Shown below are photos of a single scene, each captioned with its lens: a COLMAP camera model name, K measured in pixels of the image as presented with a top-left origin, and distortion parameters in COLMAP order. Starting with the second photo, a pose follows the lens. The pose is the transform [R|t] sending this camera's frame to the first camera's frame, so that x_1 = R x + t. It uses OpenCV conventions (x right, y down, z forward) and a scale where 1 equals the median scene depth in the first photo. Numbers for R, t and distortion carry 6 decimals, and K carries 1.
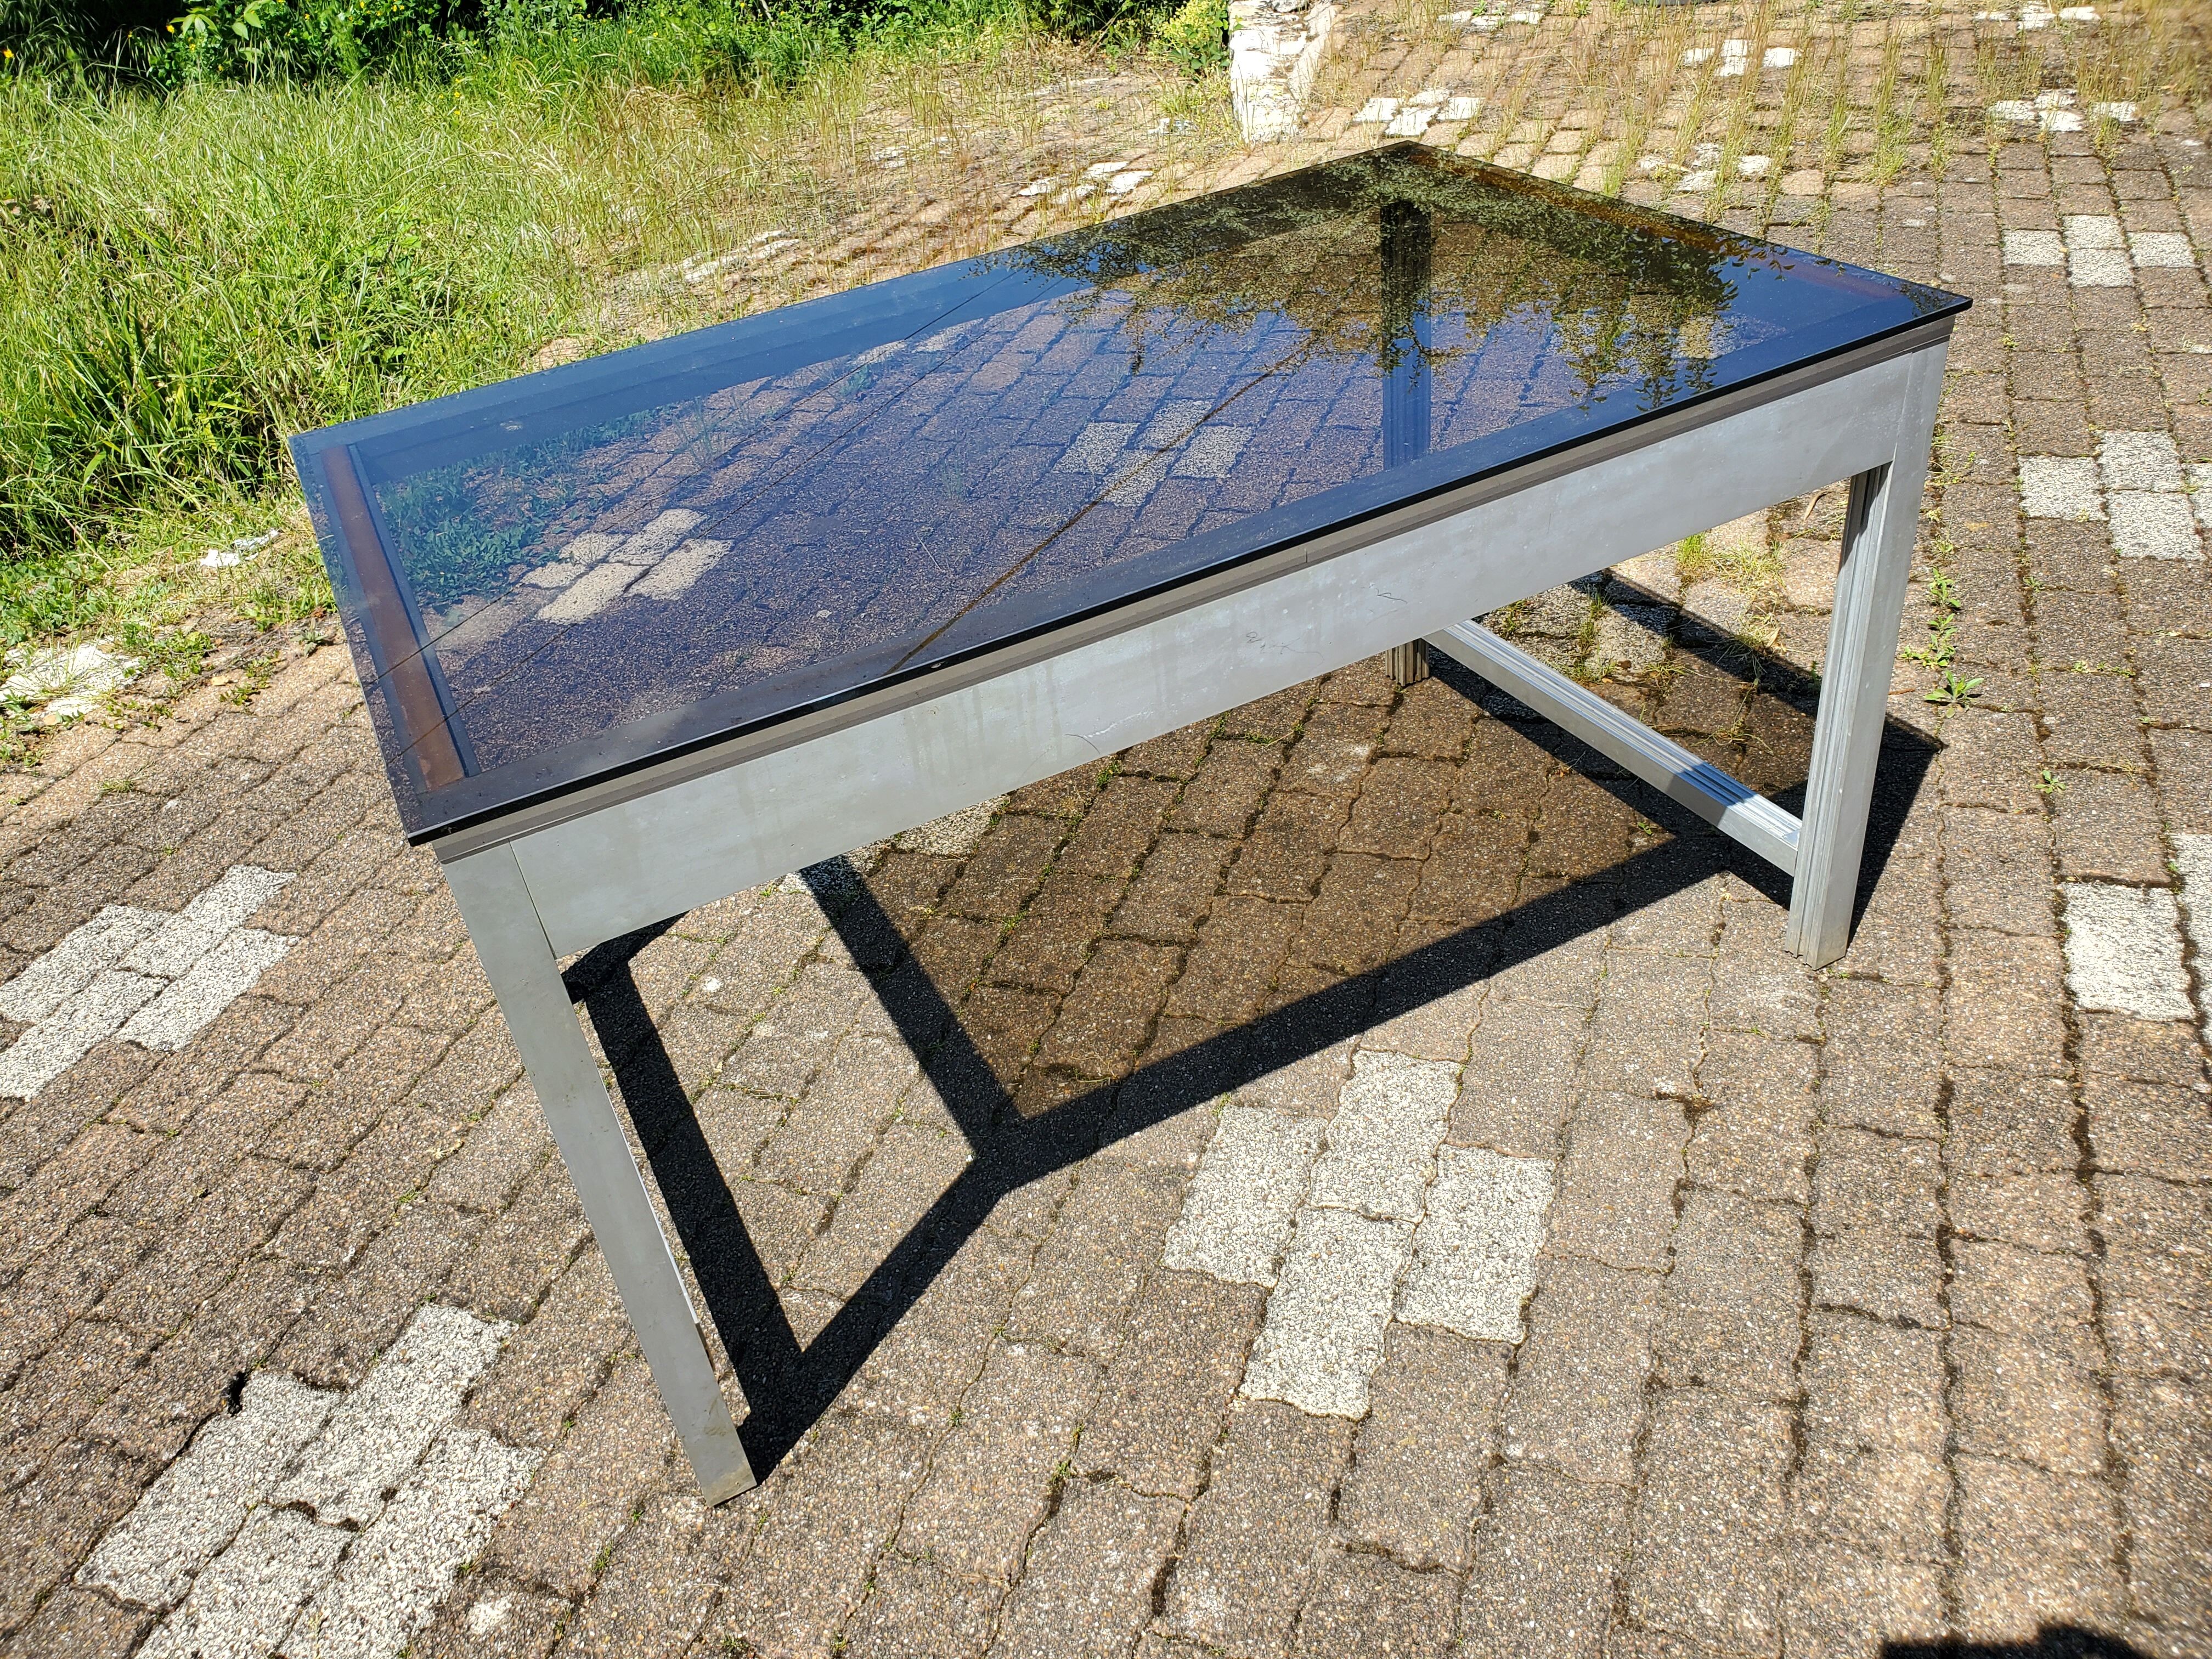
lens RADIAL K [[1772.0, 0, 1093.8], [0, 1772.0, 765.0], [0, 0, 1]] dist [0.016022, 0.002762]
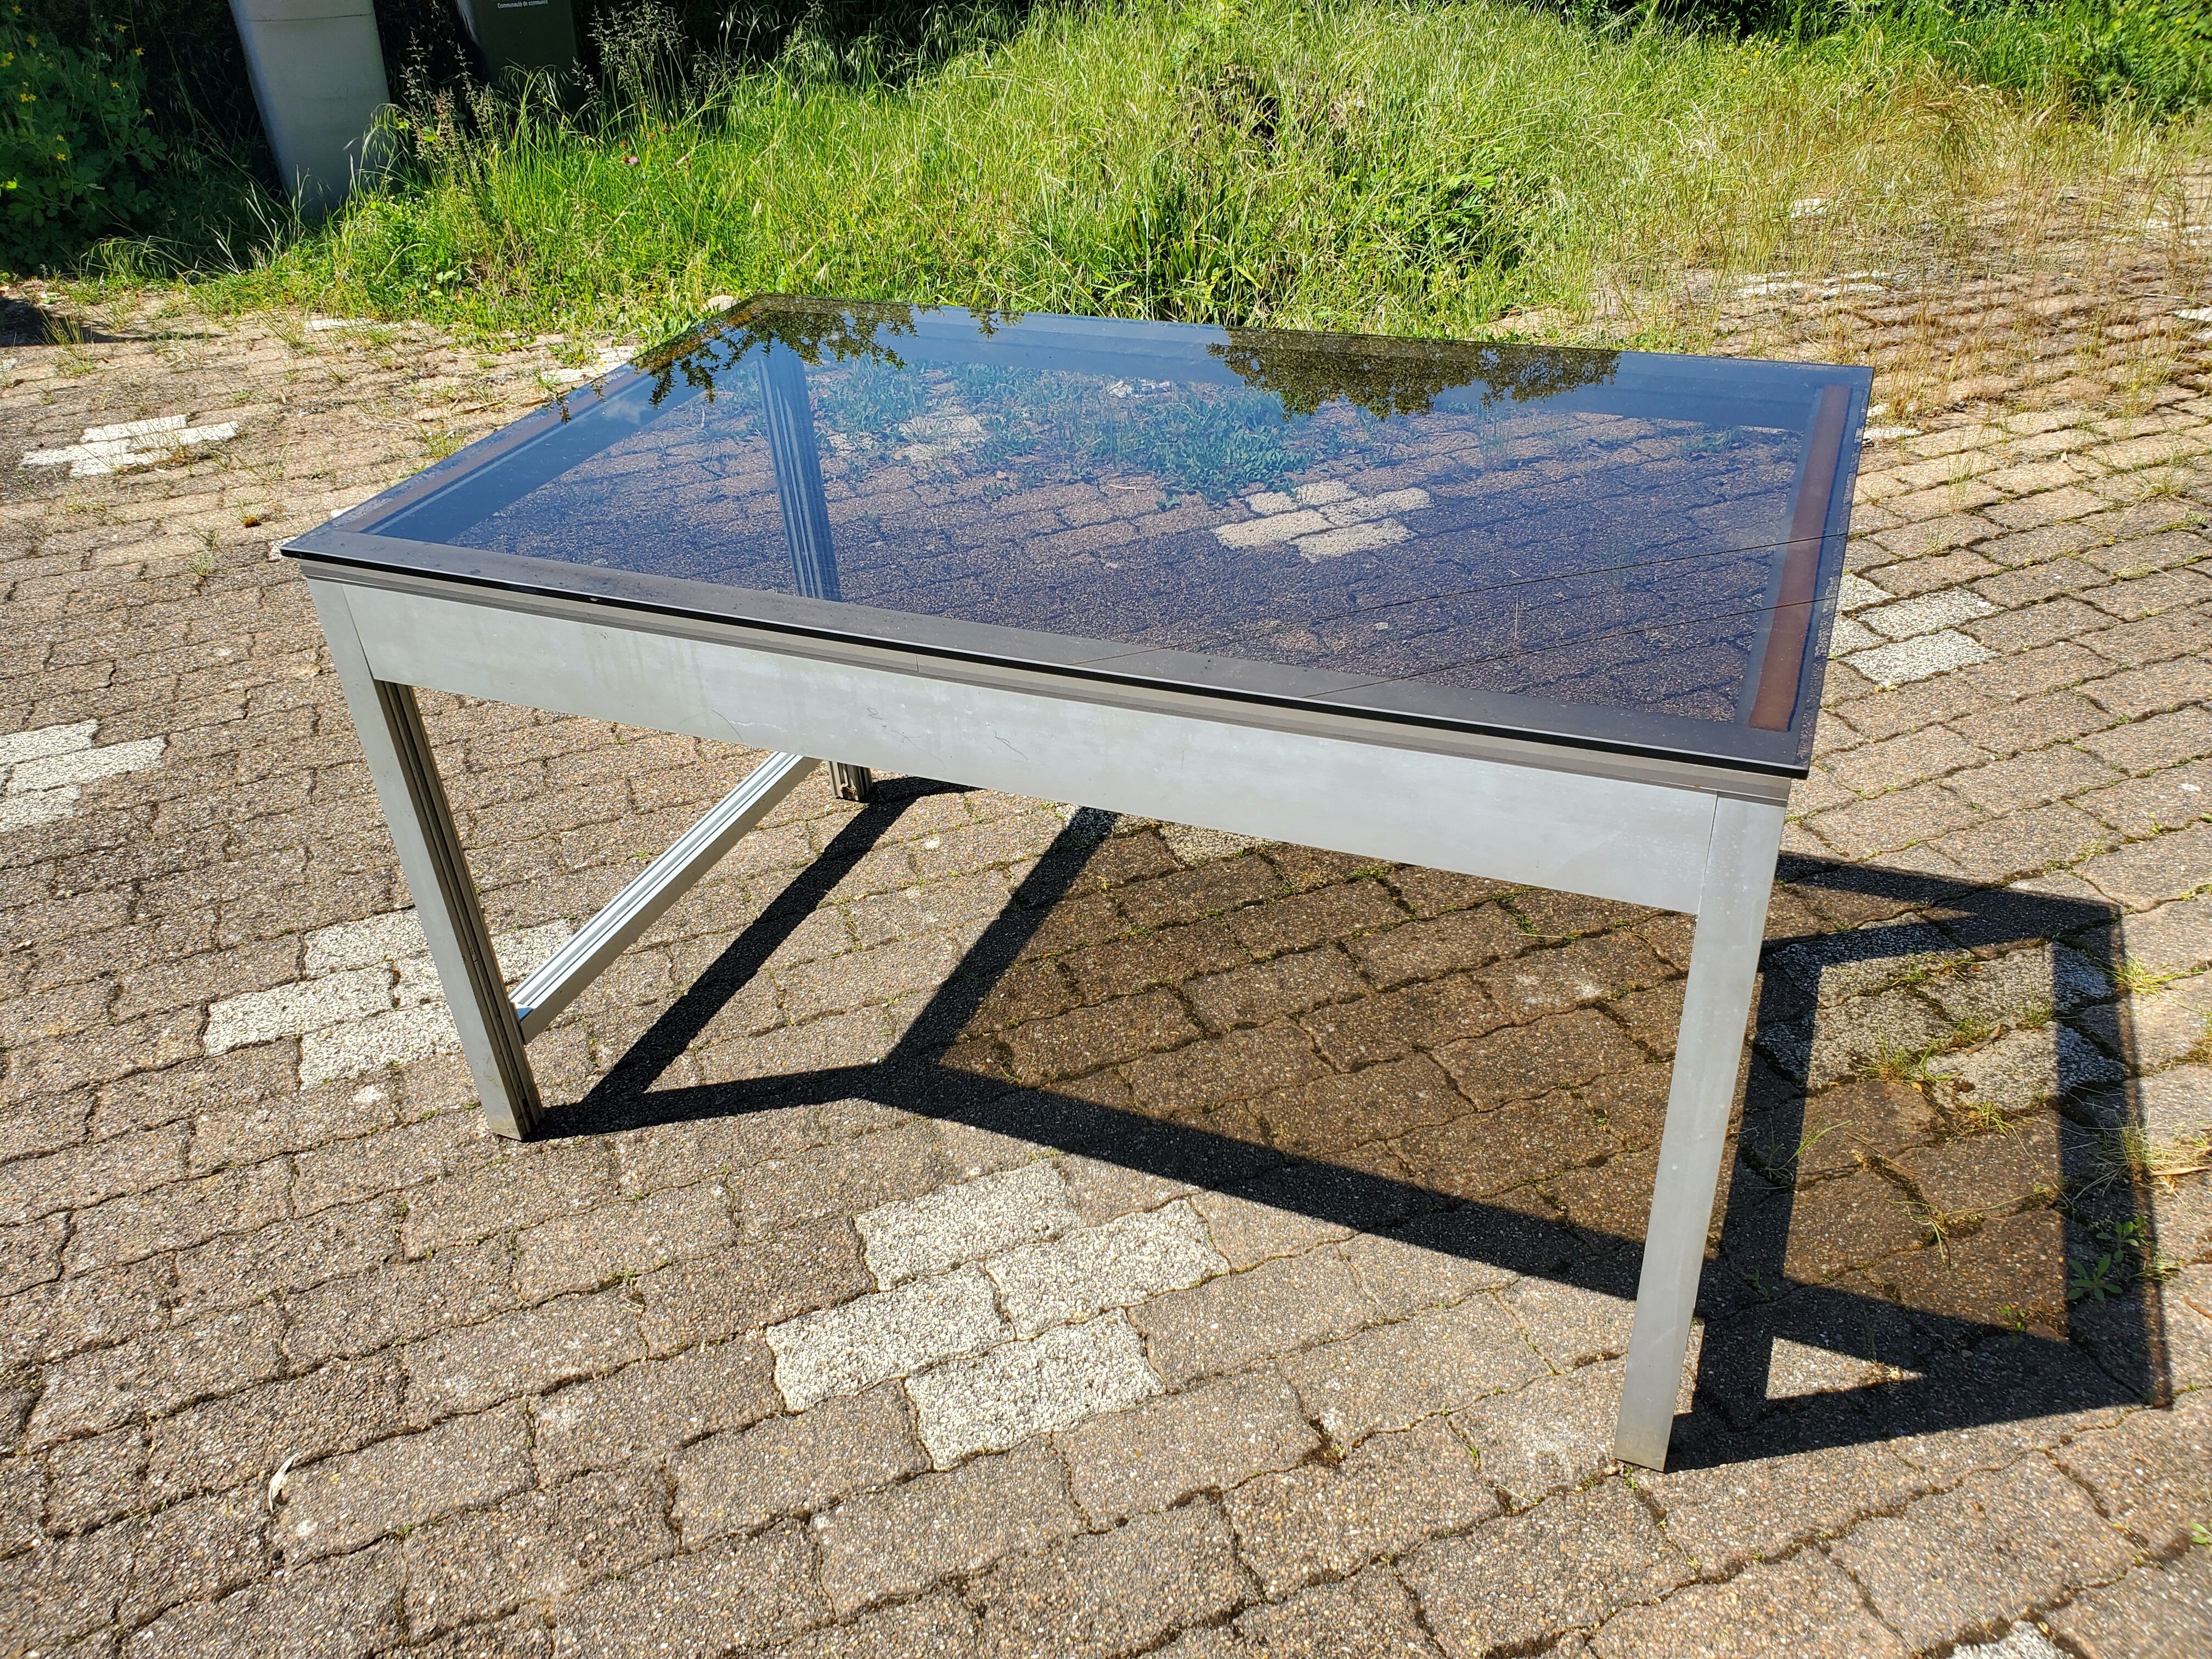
lens RADIAL K [[1737.3, 0, 1100.3], [0, 1737.3, 830.2], [0, 0, 1]] dist [0.019030, 0.000525]
pose [[0.648425, 0.478860, -0.591809, 0.603363], [-0.430005, 0.871884, 0.234339, -0.227934], [0.628204, 0.102530, 0.771263, 0.208305]]
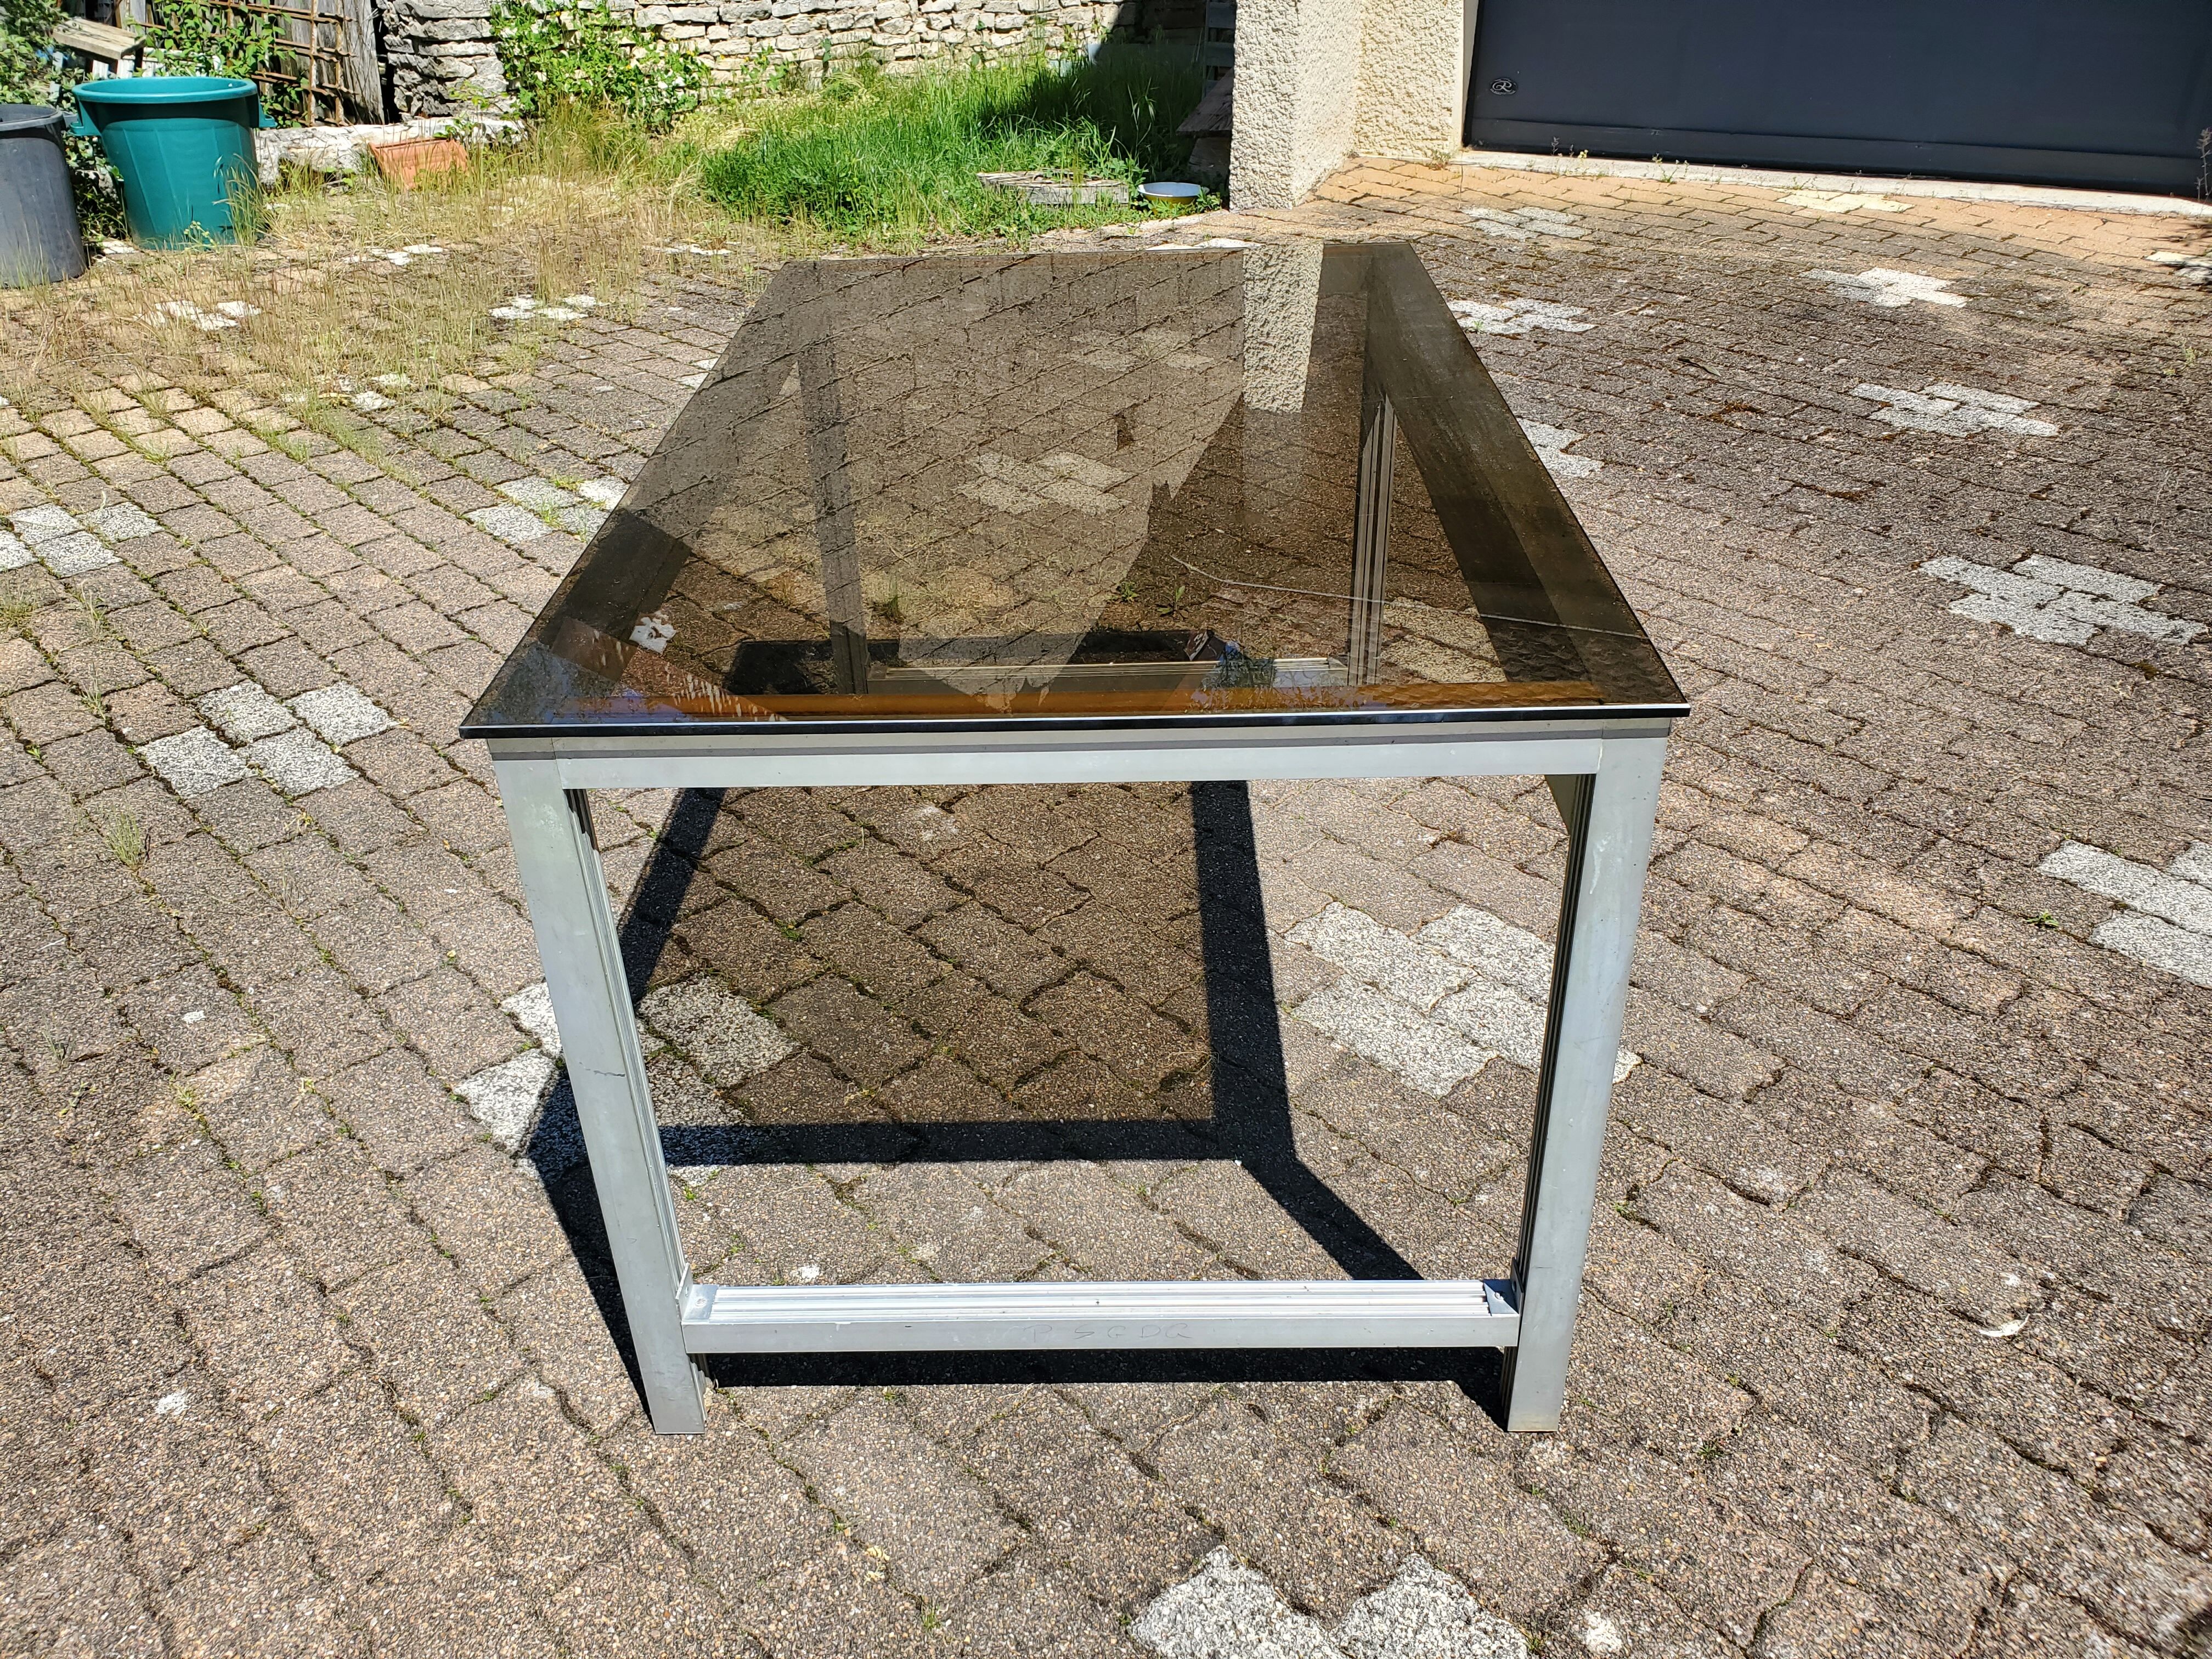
lens RADIAL K [[1716.0, 0, 1090.5], [0, 1716.0, 835.4], [0, 0, 1]] dist [0.018795, -0.004392]
pose [[0.460795, -0.372665, 0.805474, -0.822169], [0.465590, 0.874161, 0.138090, -0.118274], [-0.755575, 0.311389, 0.576318, 0.424805]]
